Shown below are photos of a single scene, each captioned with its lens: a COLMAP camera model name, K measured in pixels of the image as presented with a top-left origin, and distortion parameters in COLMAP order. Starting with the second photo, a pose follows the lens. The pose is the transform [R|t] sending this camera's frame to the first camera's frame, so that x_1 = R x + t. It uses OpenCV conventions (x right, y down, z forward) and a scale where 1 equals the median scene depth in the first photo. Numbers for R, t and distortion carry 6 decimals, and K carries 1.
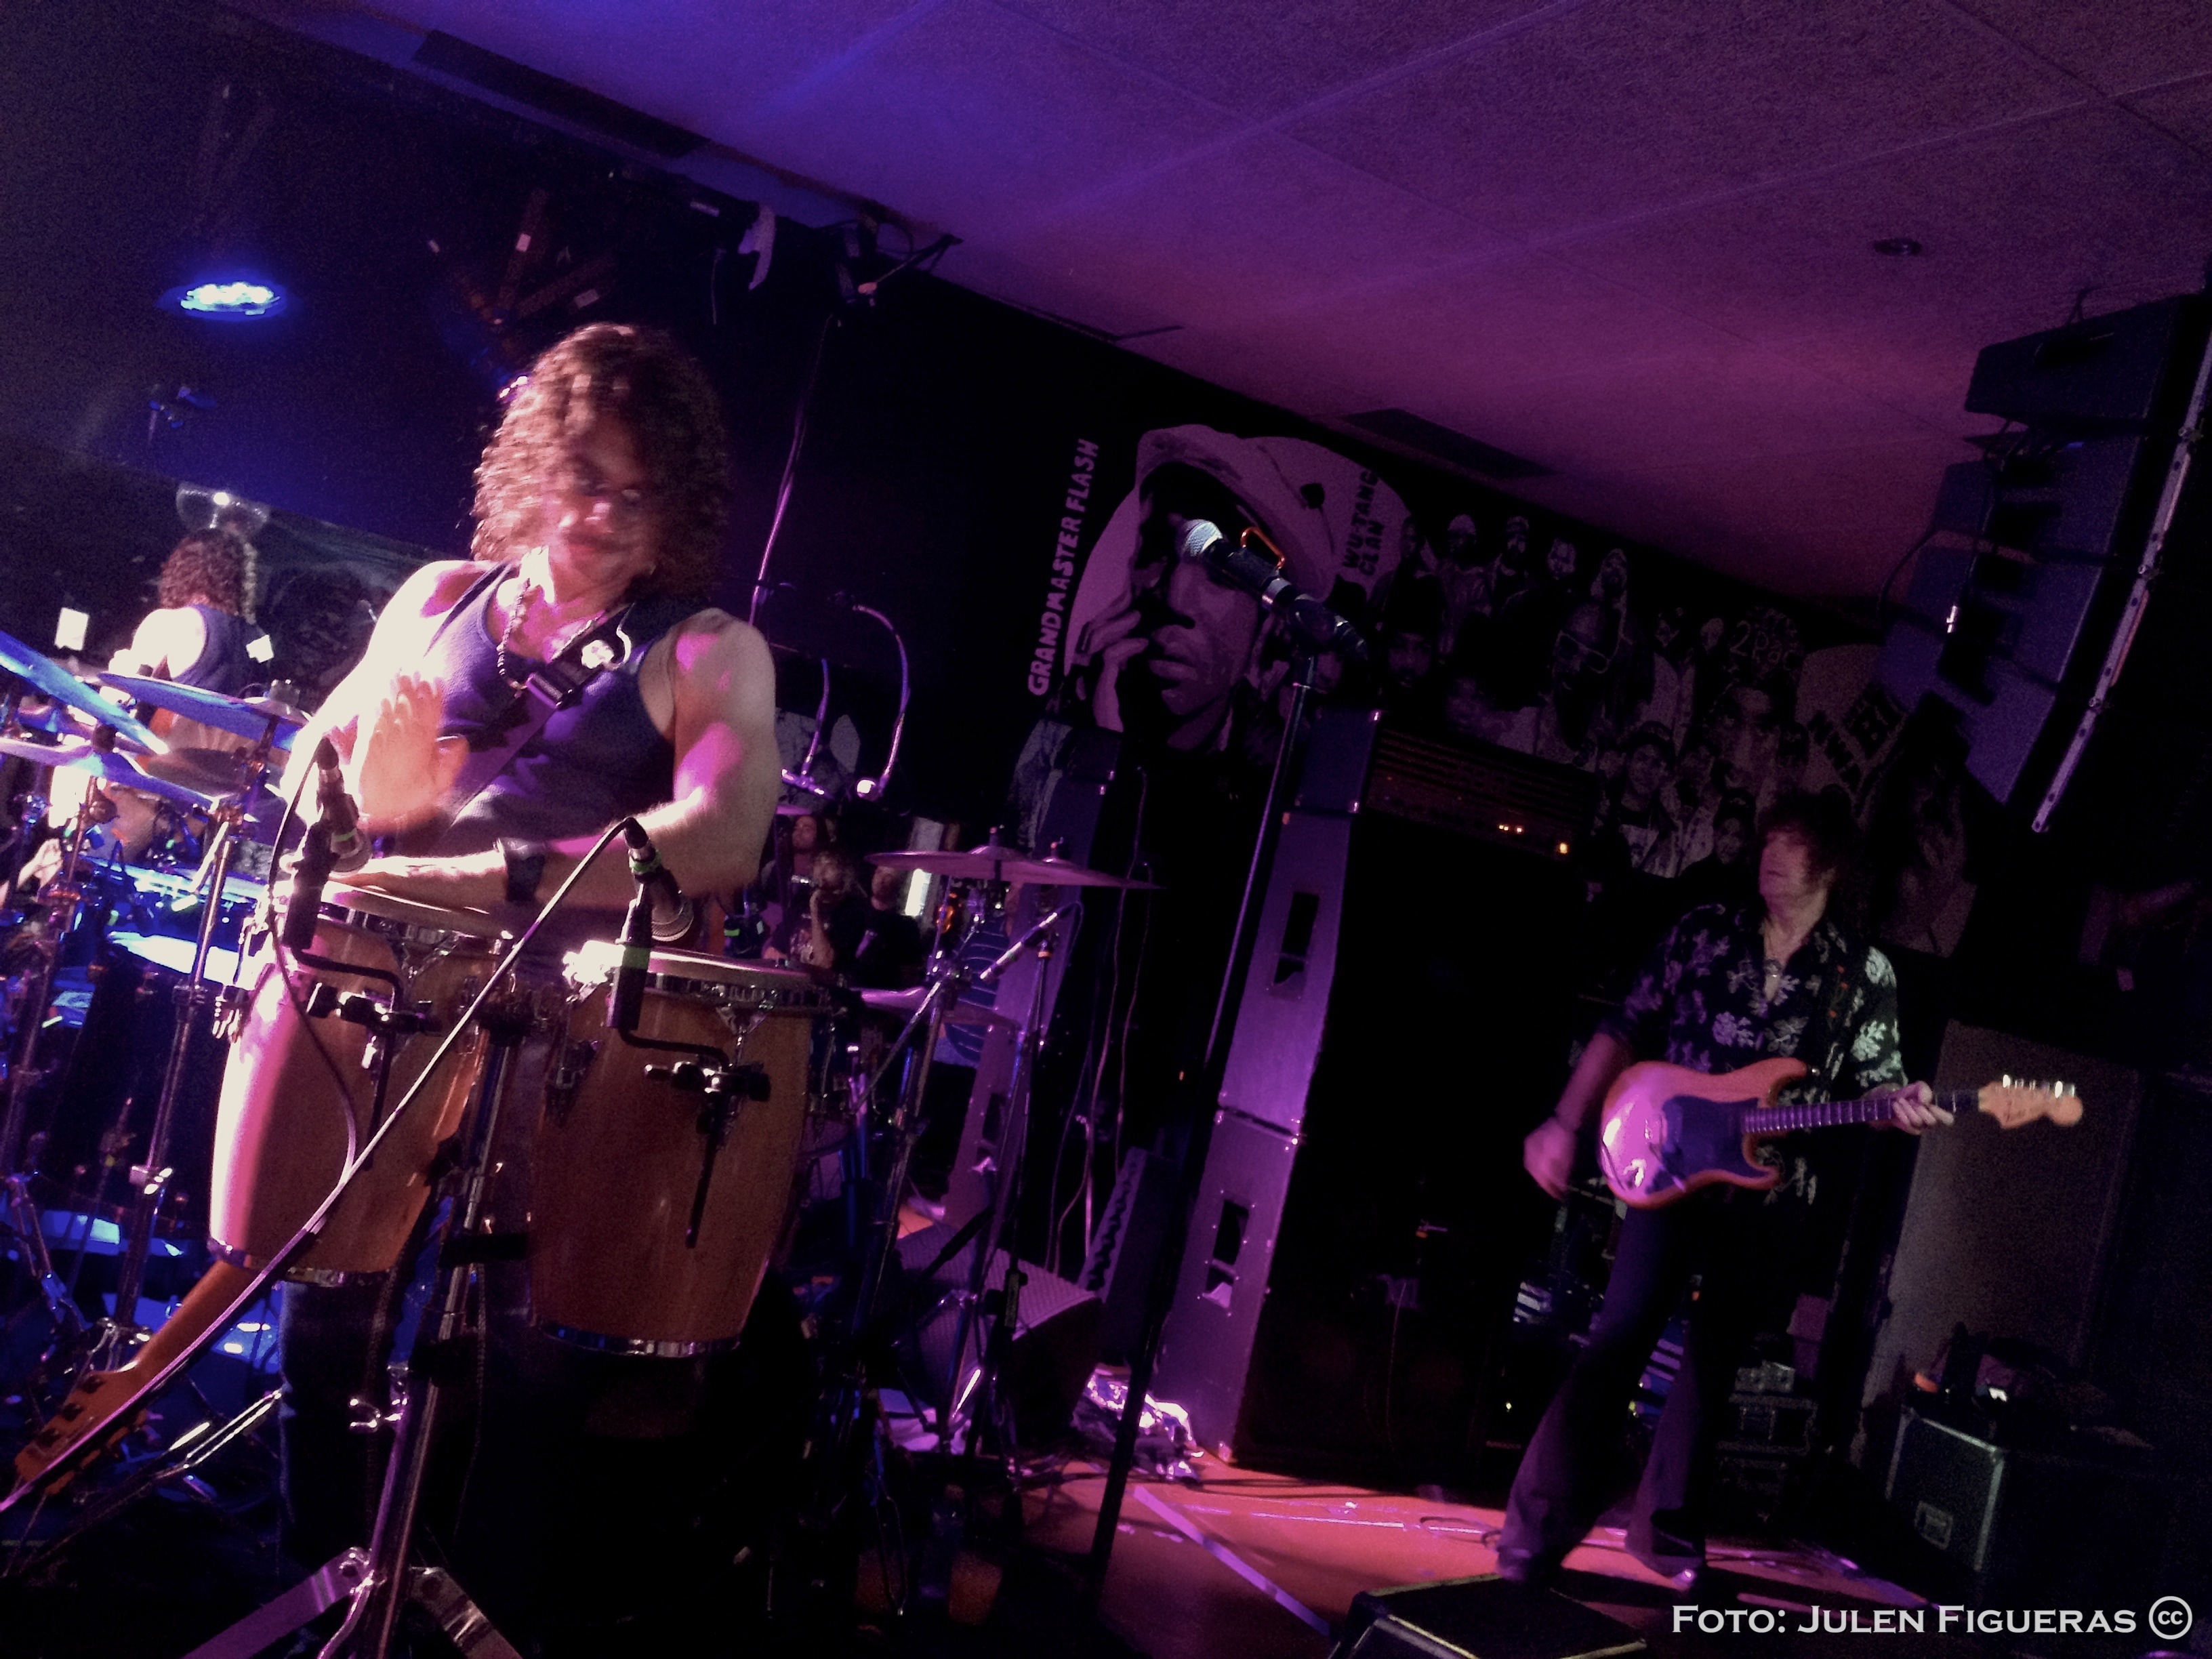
lens RADIAL K [[2206.0, 0, 1090.1], [0, 2206.0, 826.4], [0, 0, 1]] dist [0.084092, 0.000000]
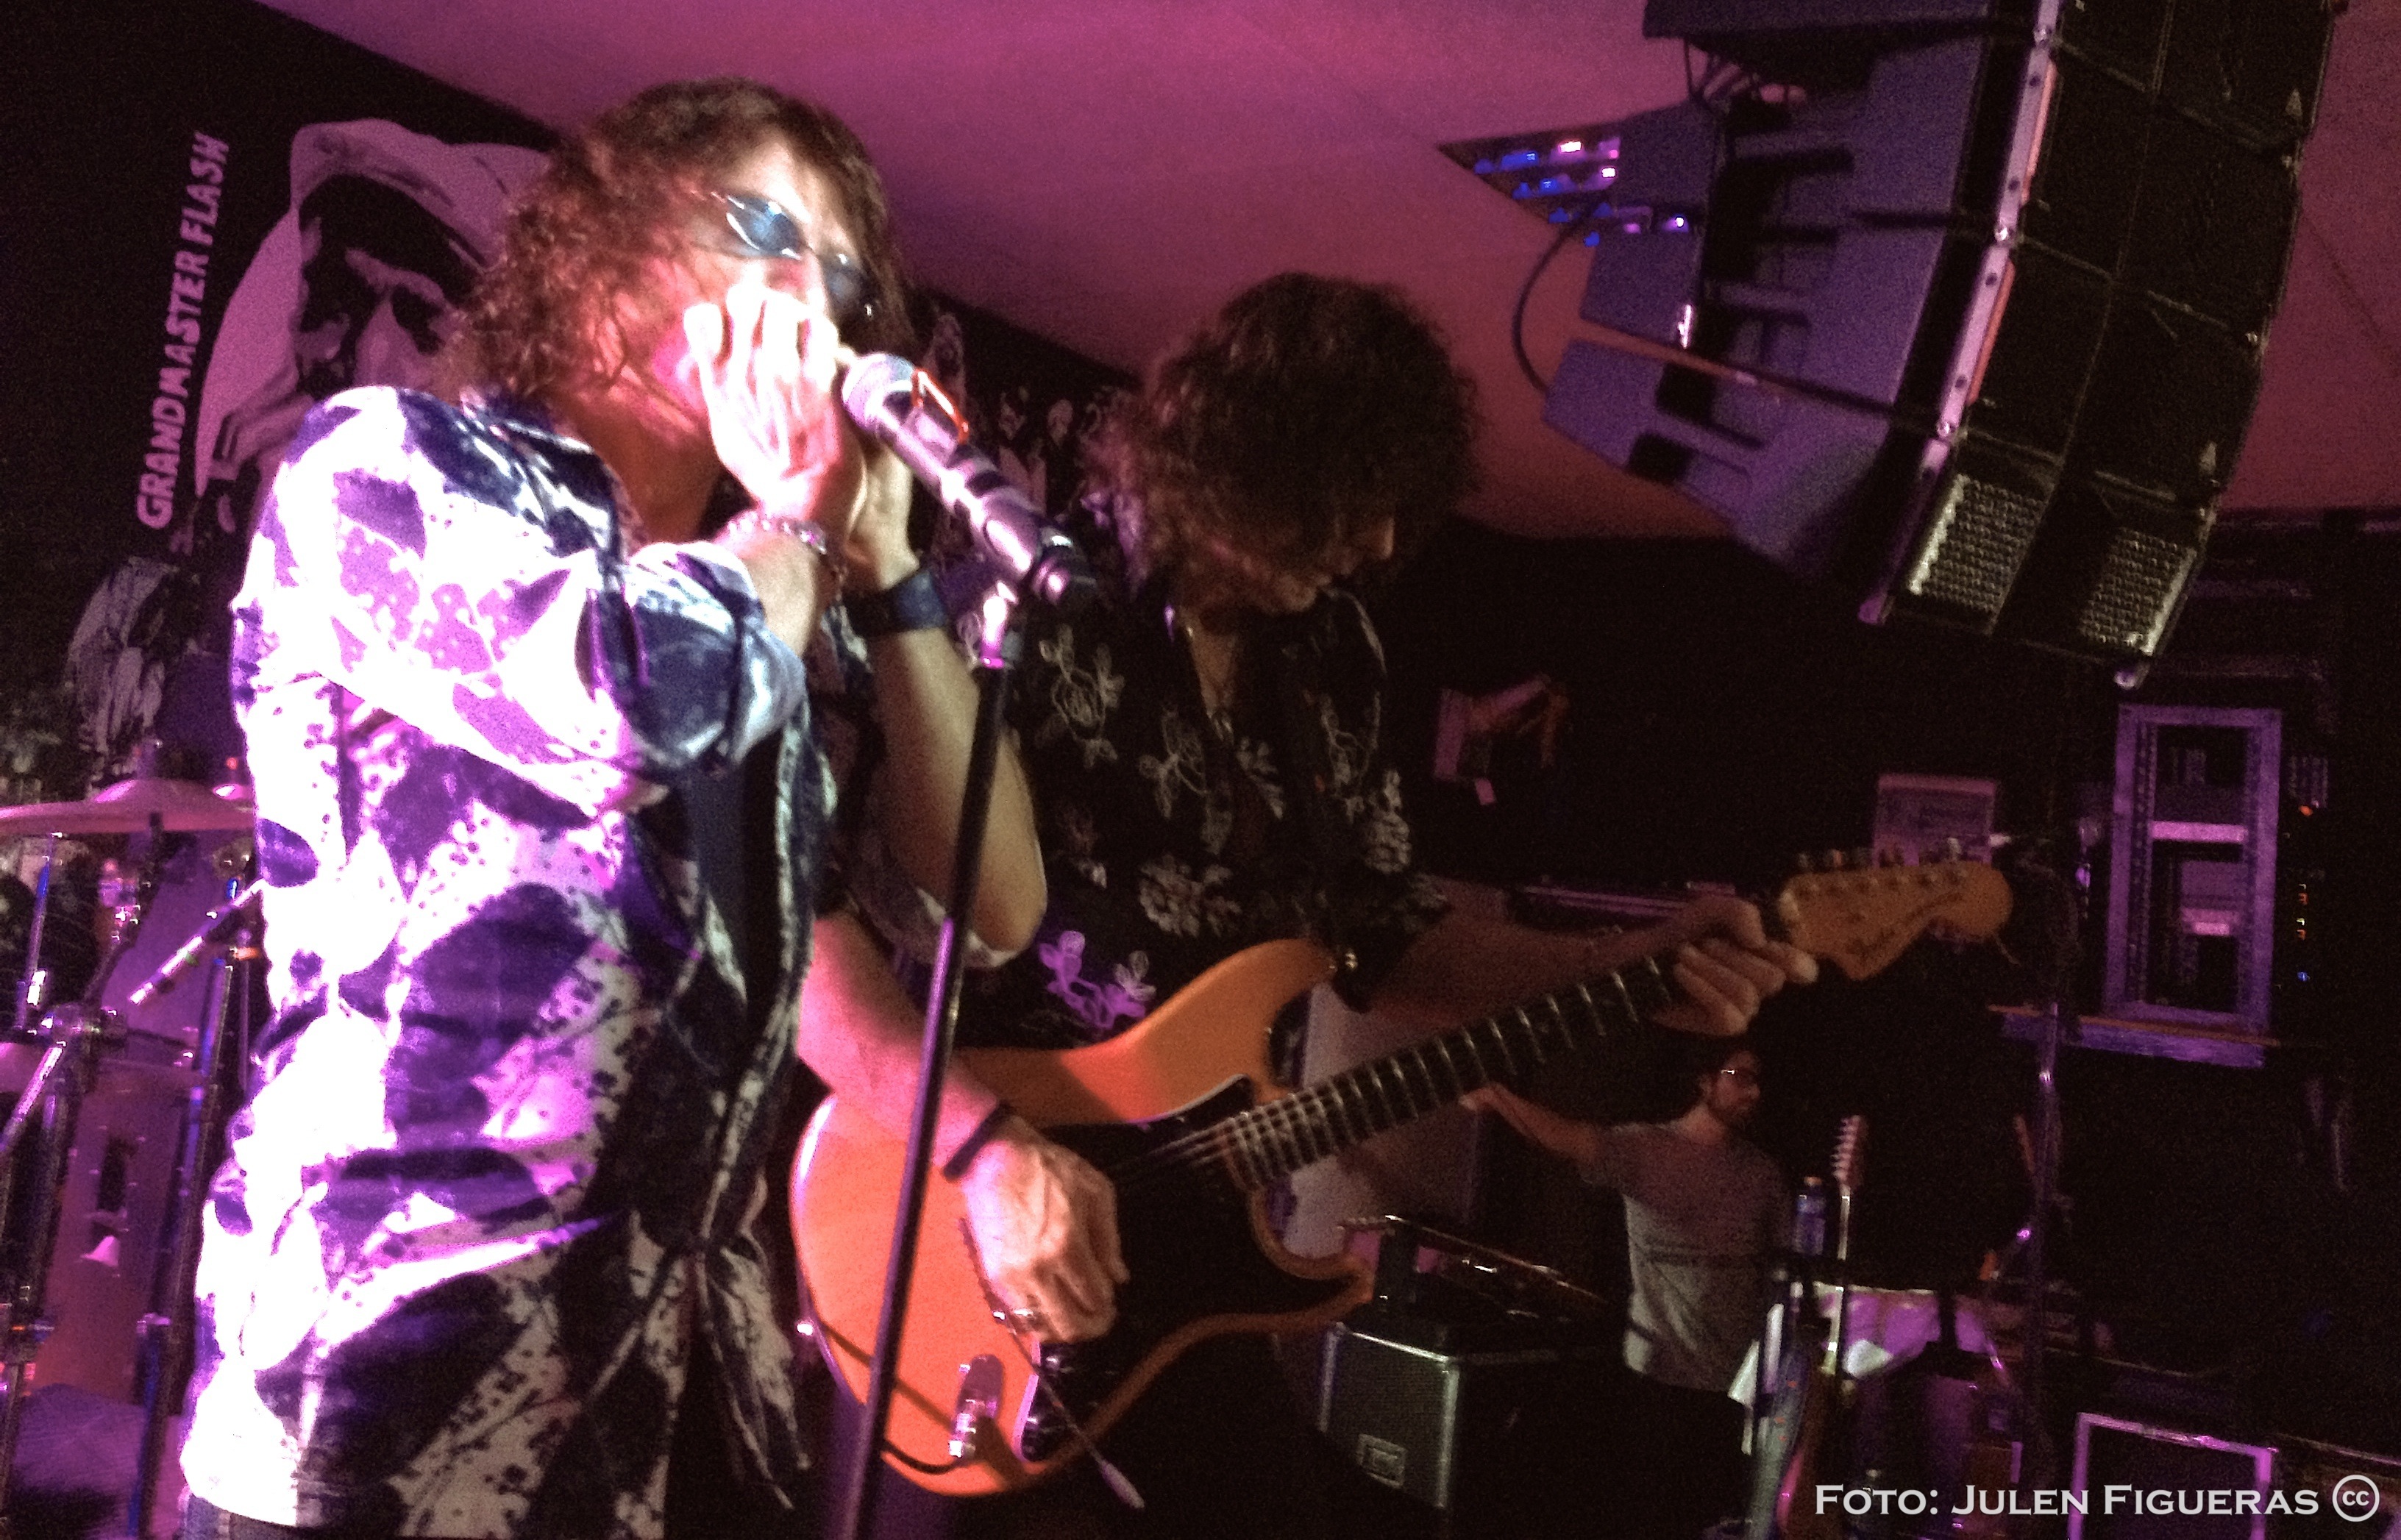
lens RADIAL K [[2329.4, 0, 1190.9], [0, 2329.4, 659.8], [0, 0, 1]] dist [0.148021, 0.000000]
pose [[0.904941, -0.074038, 0.419048, -0.045129], [0.077460, 0.996956, 0.008867, -0.003853], [-0.418429, 0.024436, 0.907921, 0.233186]]
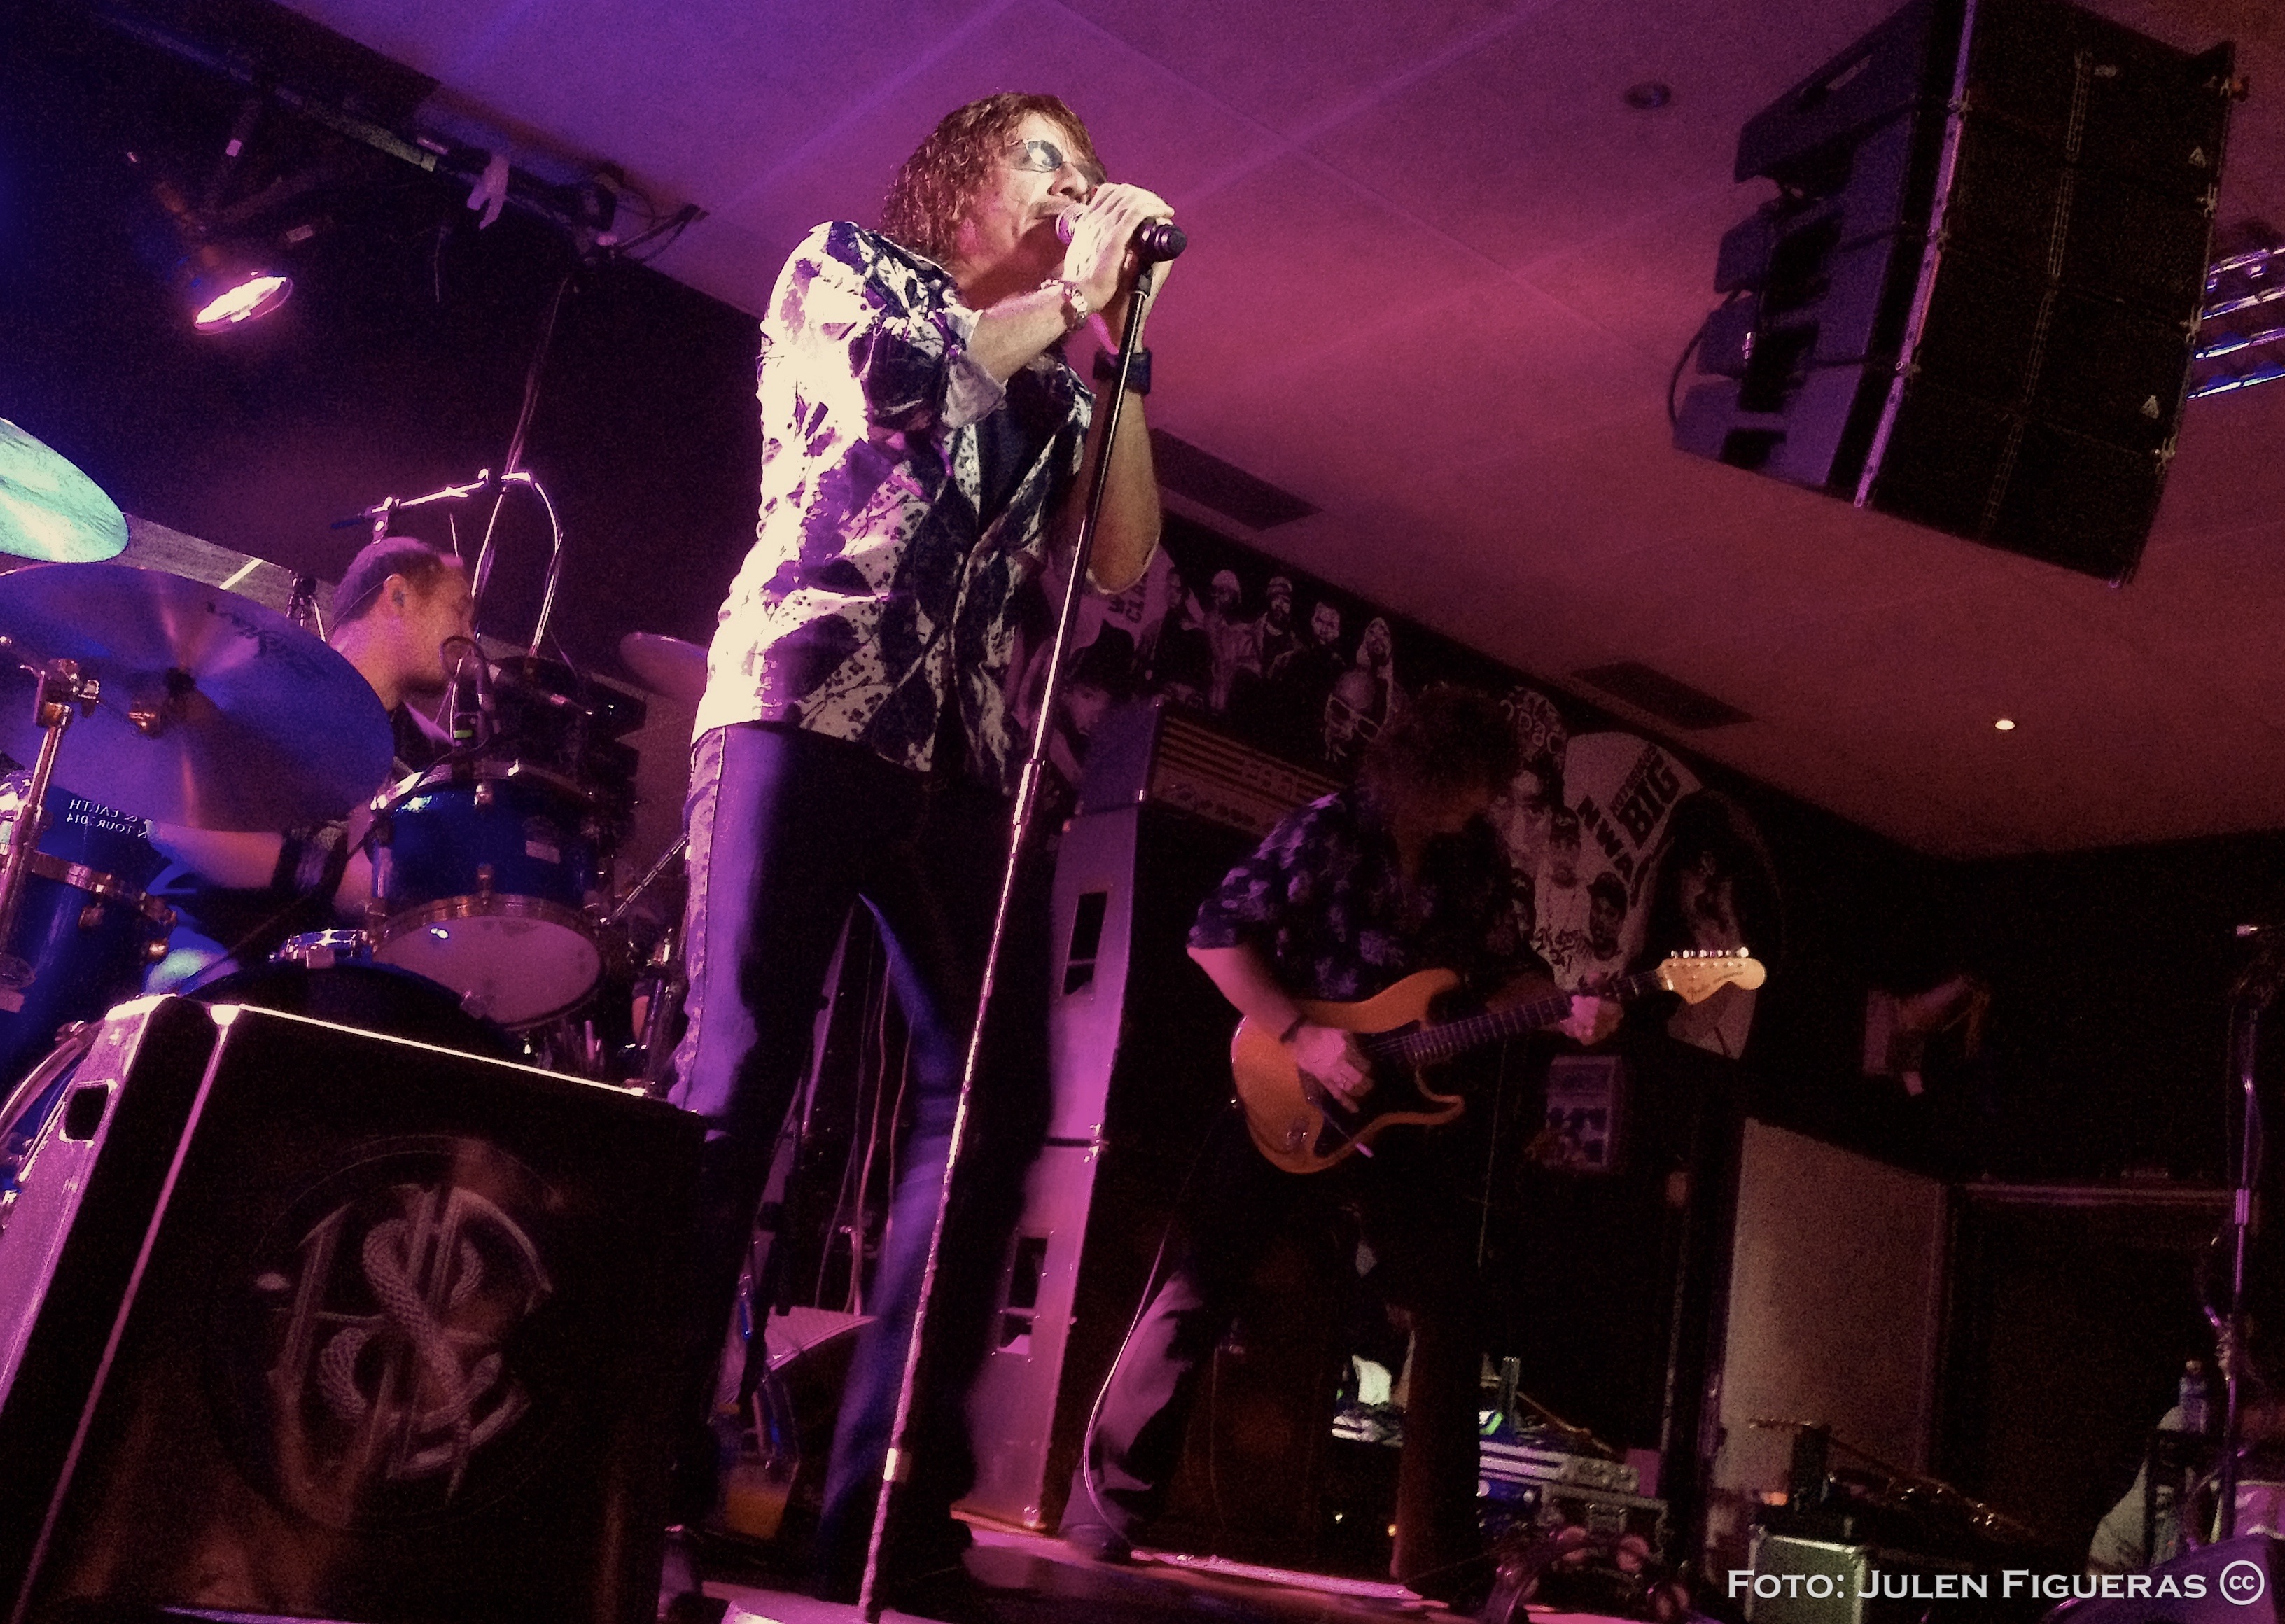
lens RADIAL K [[2292.6, 0, 1160.8], [0, 2292.6, 756.3], [0, 0, 1]] dist [0.091289, 0.000000]
pose [[0.986816, -0.017511, 0.160897, -0.025546], [0.055873, 0.969871, -0.237124, 0.186322], [-0.151897, 0.242987, 0.958063, 0.056322]]
